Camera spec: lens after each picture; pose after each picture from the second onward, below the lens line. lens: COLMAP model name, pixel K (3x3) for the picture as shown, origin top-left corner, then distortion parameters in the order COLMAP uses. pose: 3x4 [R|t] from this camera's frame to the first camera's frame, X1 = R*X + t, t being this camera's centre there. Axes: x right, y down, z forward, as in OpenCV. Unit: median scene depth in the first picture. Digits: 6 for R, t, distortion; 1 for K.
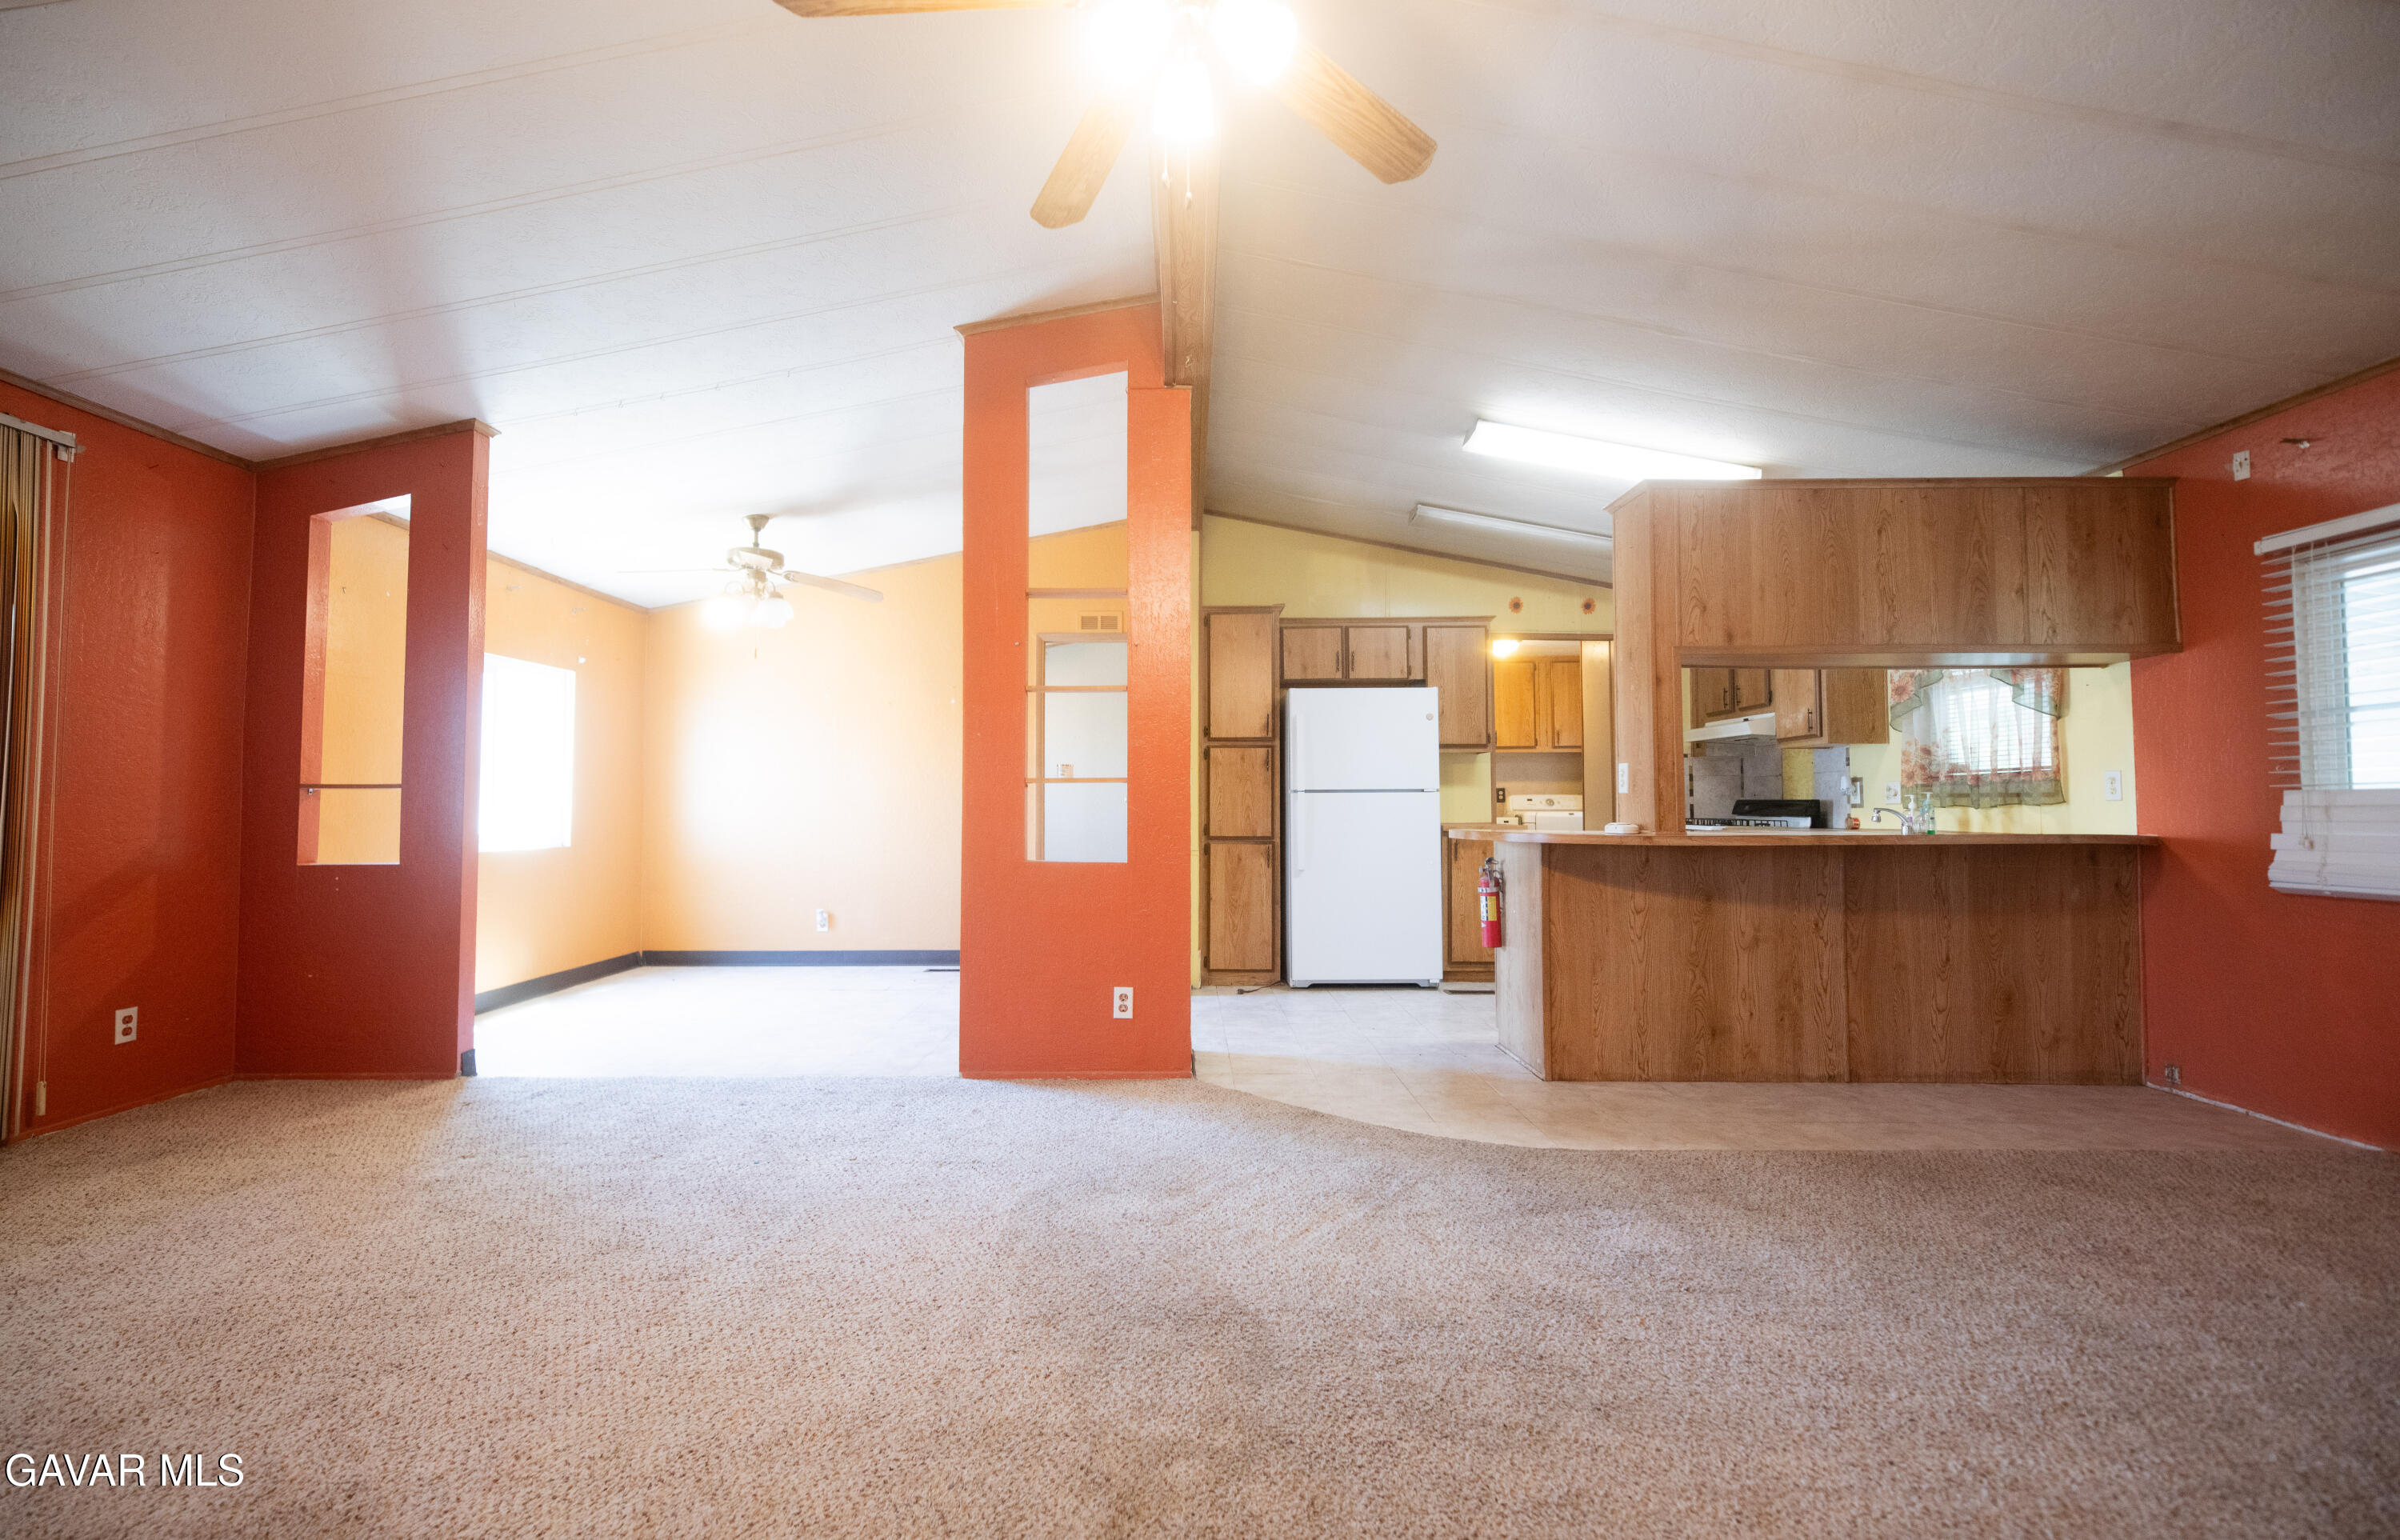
lens RADIAL K [[1053.2, 0, 1184.8], [0, 1053.2, 766.5], [0, 0, 1]] dist [-0.004942, -0.001734]
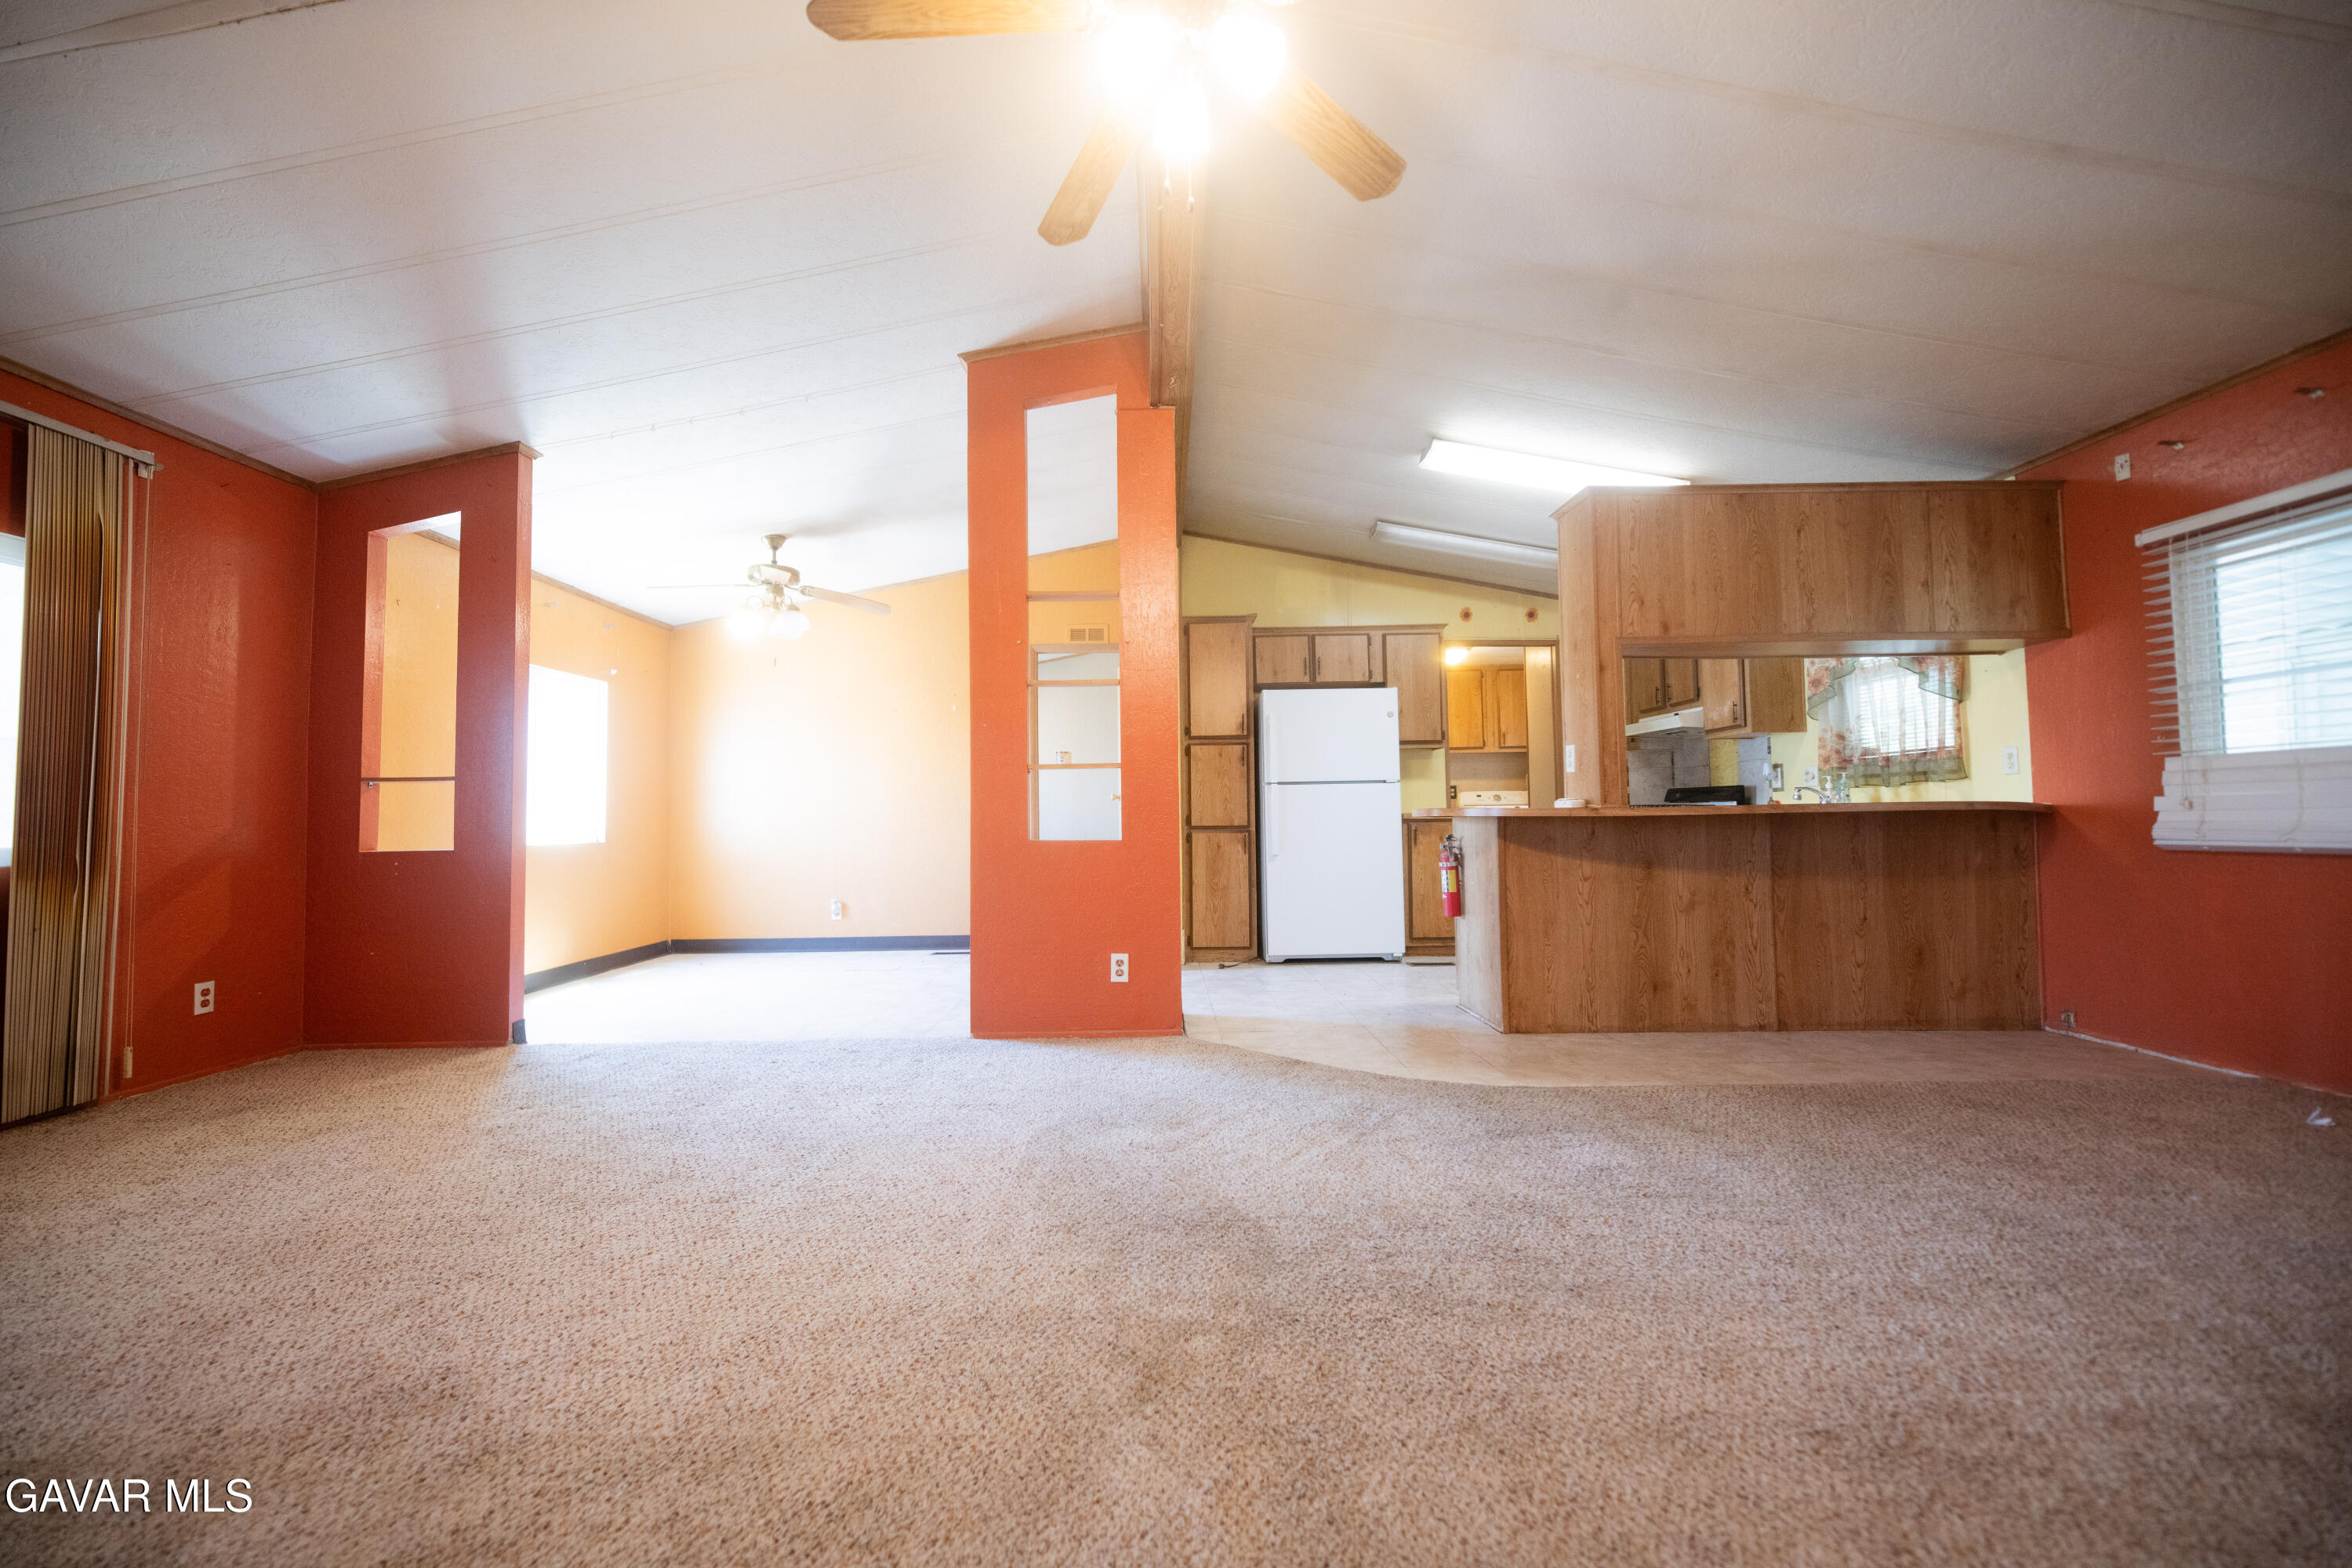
lens RADIAL K [[964.1, 0, 1167.3], [0, 964.1, 779.8], [0, 0, 1]] dist [-0.004512, -0.001834]
pose [[0.999883, -0.011734, 0.009818, -0.016943], [0.011764, 0.999926, -0.003046, 0.033133], [-0.009781, 0.003161, 0.999947, -0.005987]]
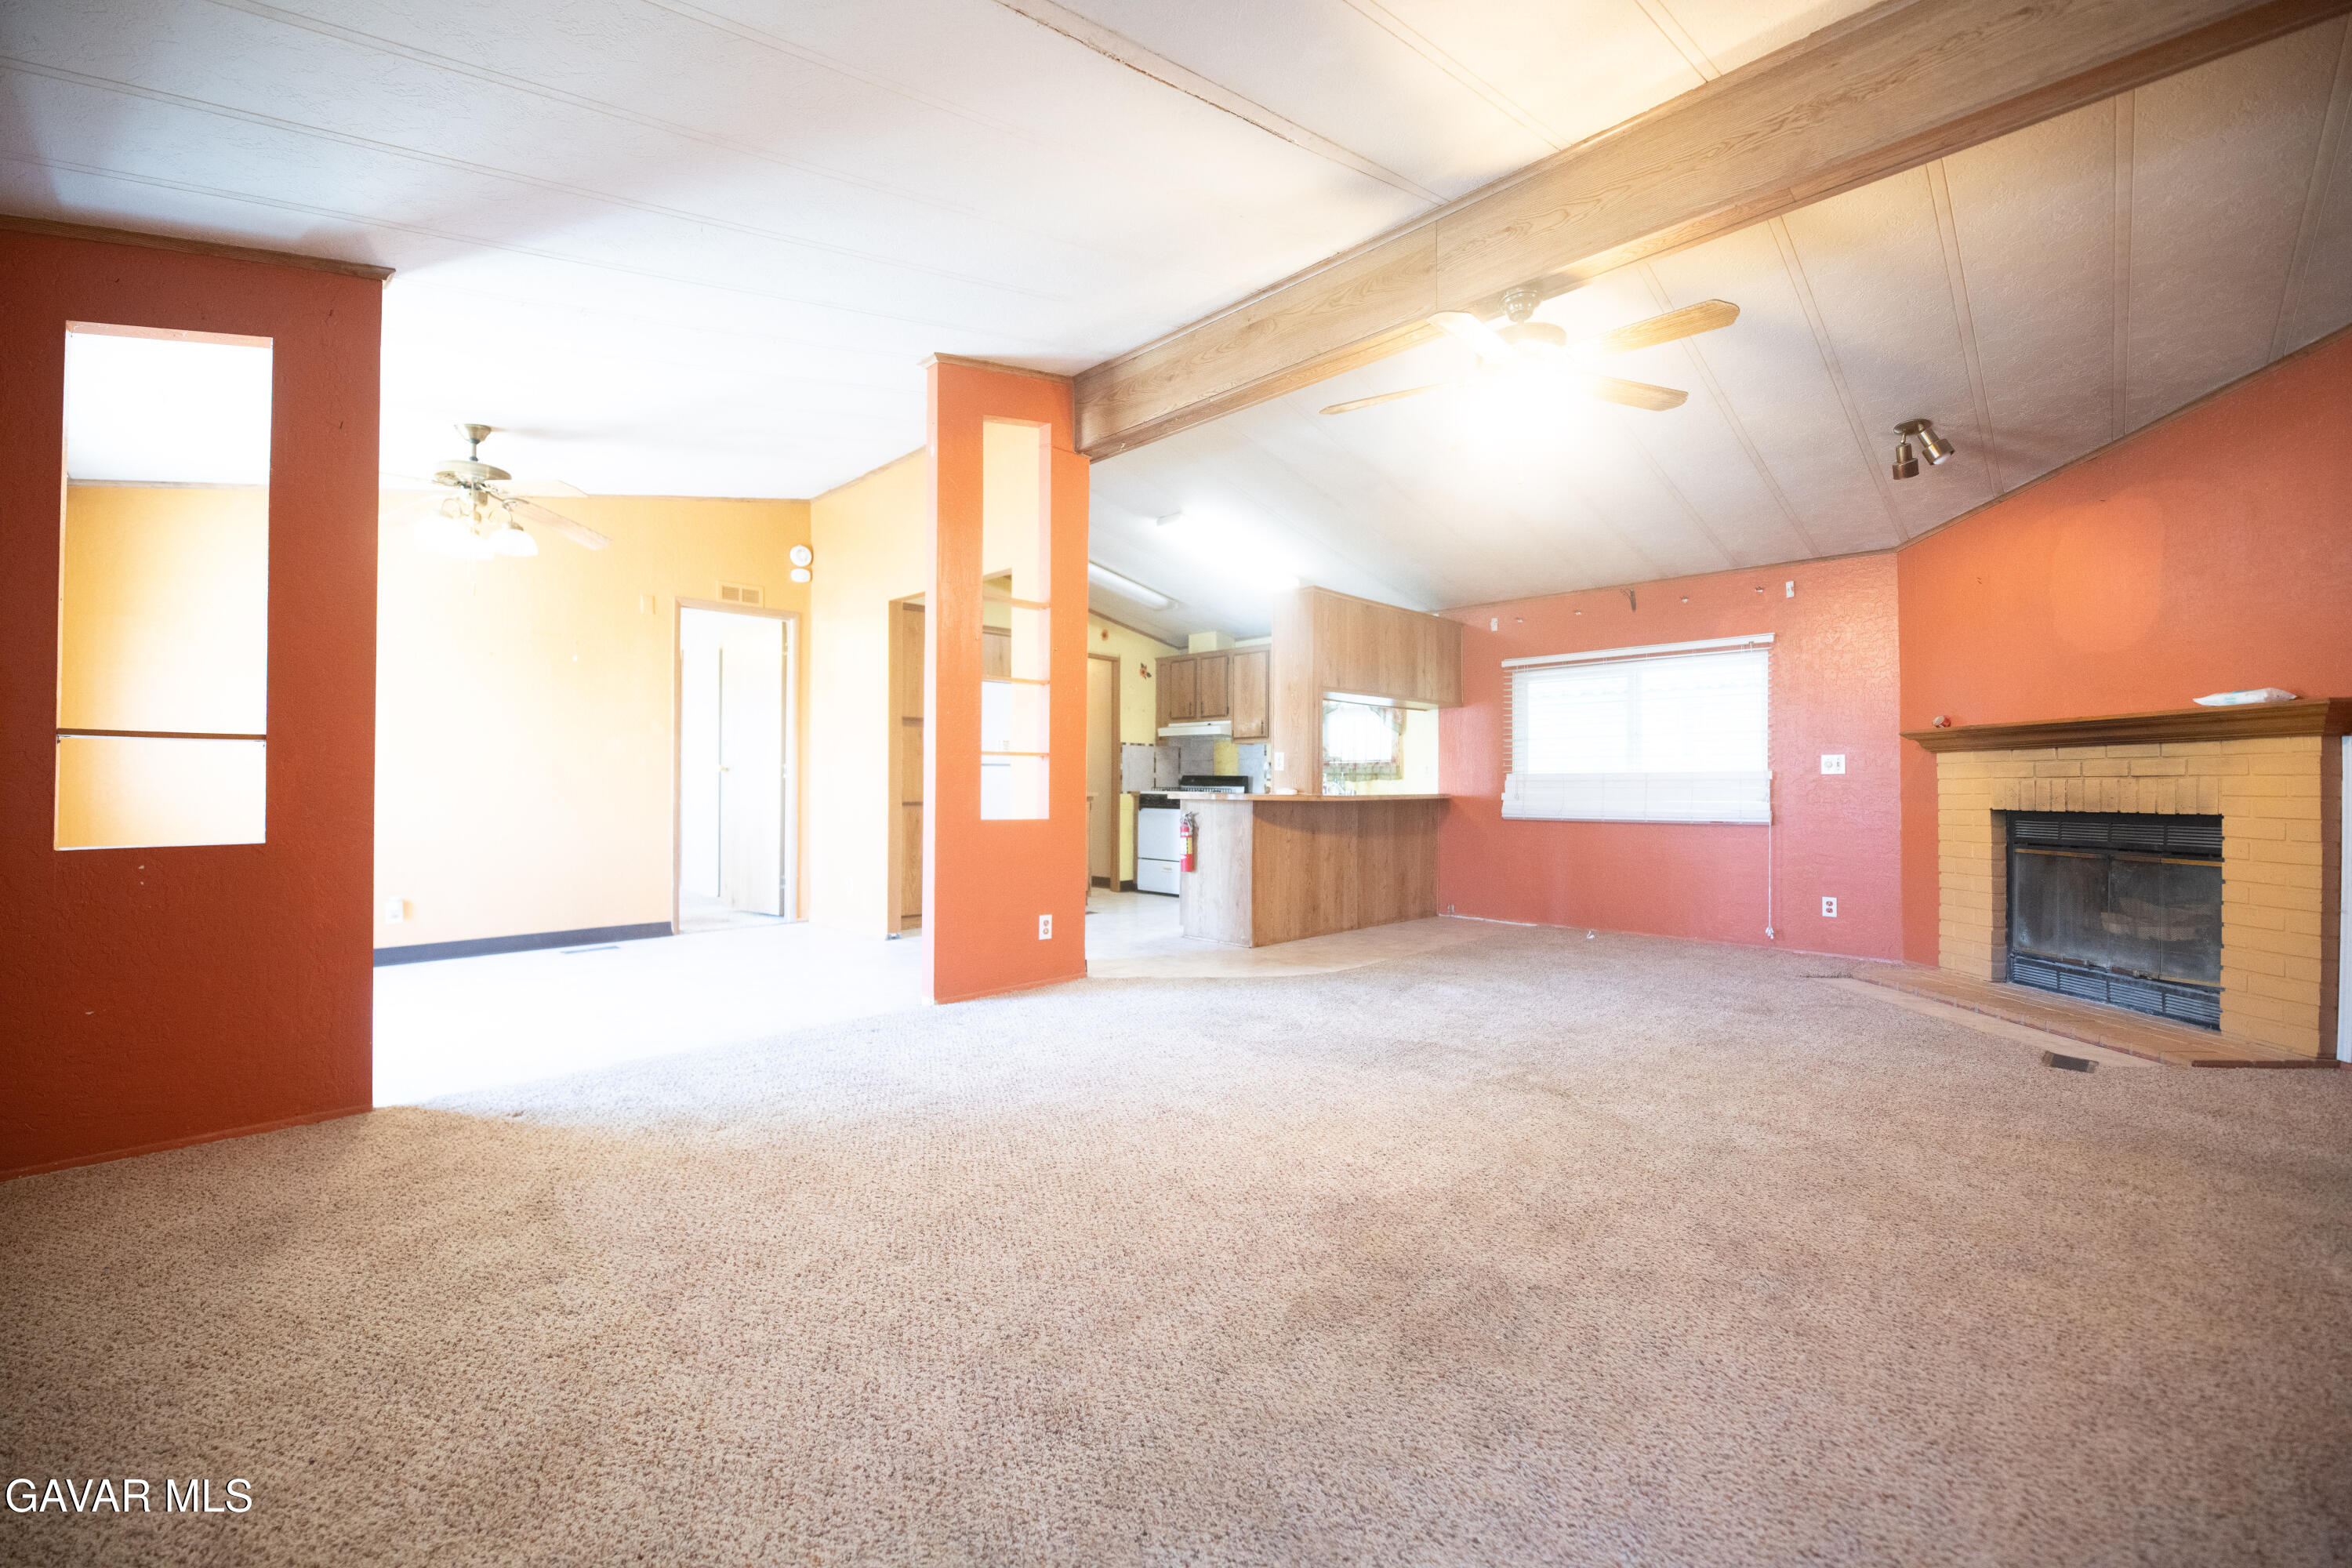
lens RADIAL K [[964.1, 0, 1181.2], [0, 964.1, 781.8], [0, 0, 1]] dist [-0.004512, -0.001834]
pose [[0.687864, 0.005364, 0.725820, -0.830308], [-0.033718, 0.999129, 0.024571, 0.011636], [-0.725056, -0.041374, 0.687446, 0.075401]]
